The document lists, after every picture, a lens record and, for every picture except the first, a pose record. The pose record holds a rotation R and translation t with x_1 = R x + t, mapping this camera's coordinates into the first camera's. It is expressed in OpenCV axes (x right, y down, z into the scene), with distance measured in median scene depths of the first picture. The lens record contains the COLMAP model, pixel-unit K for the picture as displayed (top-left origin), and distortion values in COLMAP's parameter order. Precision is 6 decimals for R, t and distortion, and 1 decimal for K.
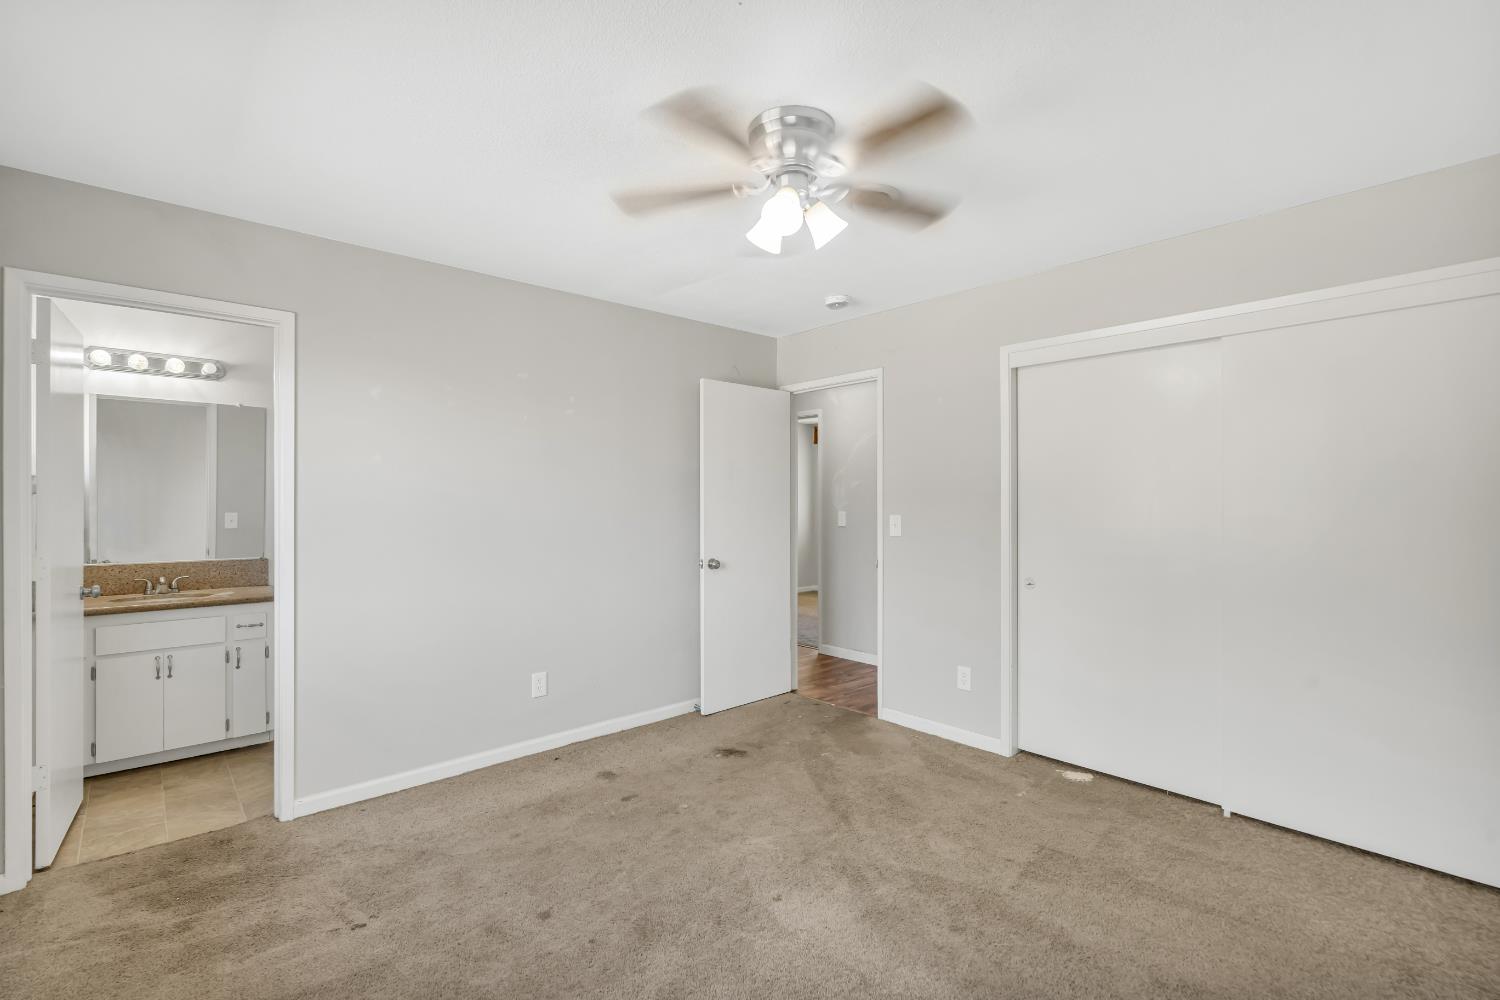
lens RADIAL K [[674.8, 0, 750.0], [0, 674.8, 500.0], [0, 0, 1]] dist [-0.001955, 0.000139]
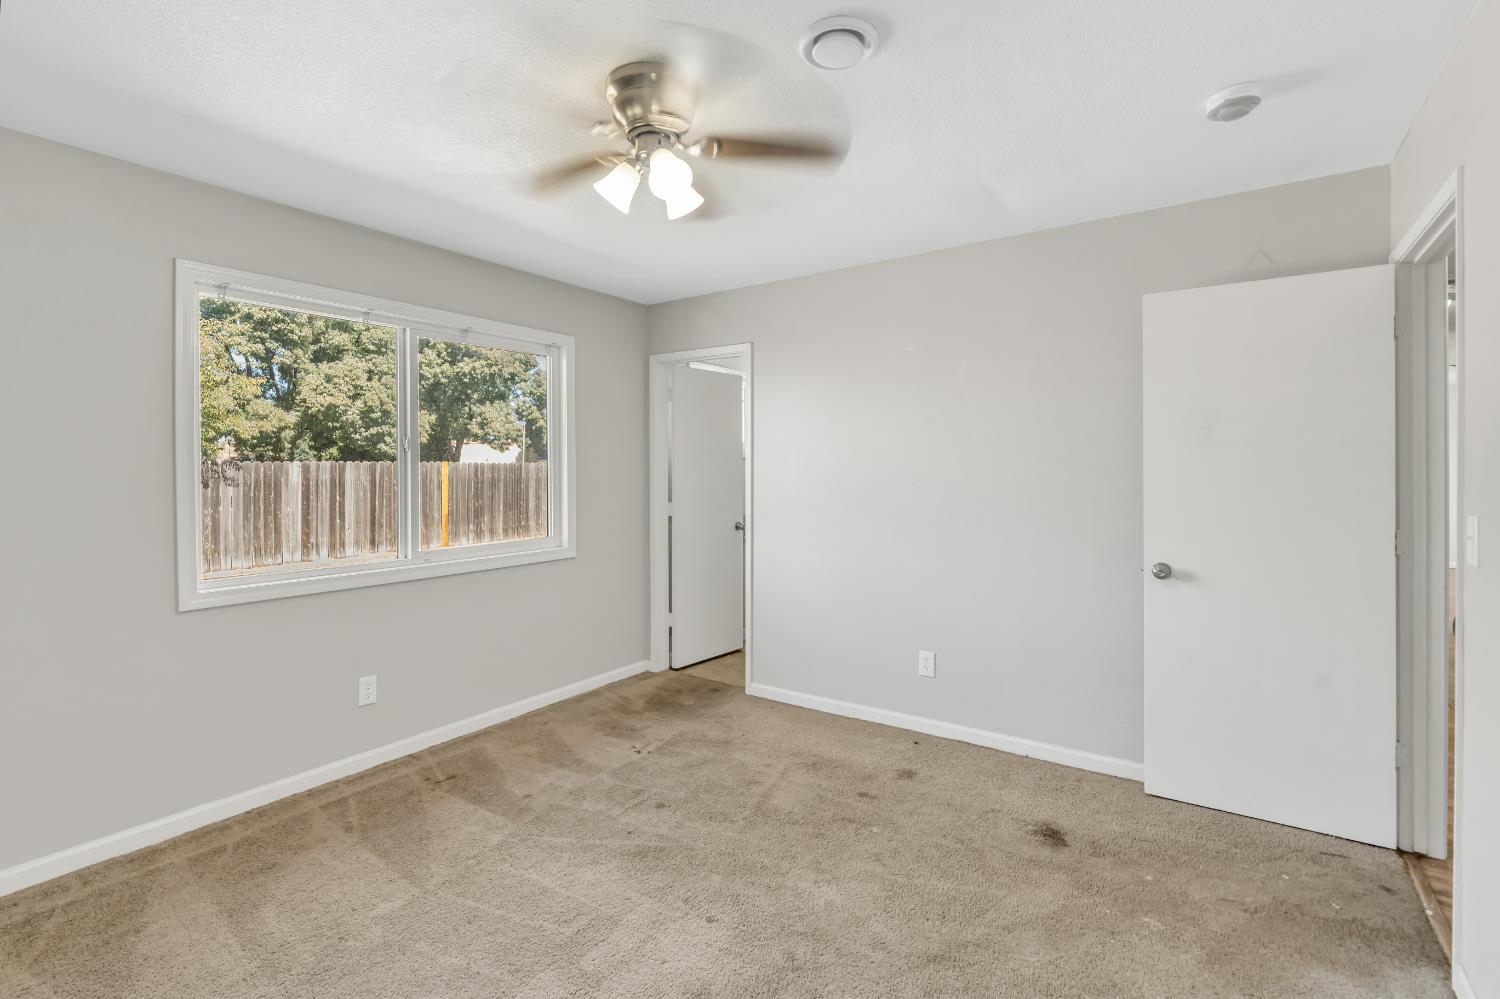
lens RADIAL K [[709.6, 0, 775.4], [0, 709.6, 470.1], [0, 0, 1]] dist [0.001355, 0.000441]
pose [[0.219337, 0.003089, -0.975644, 0.749352], [0.005460, 0.999975, 0.004393, -0.013062], [0.975634, -0.006291, 0.219314, 0.665989]]
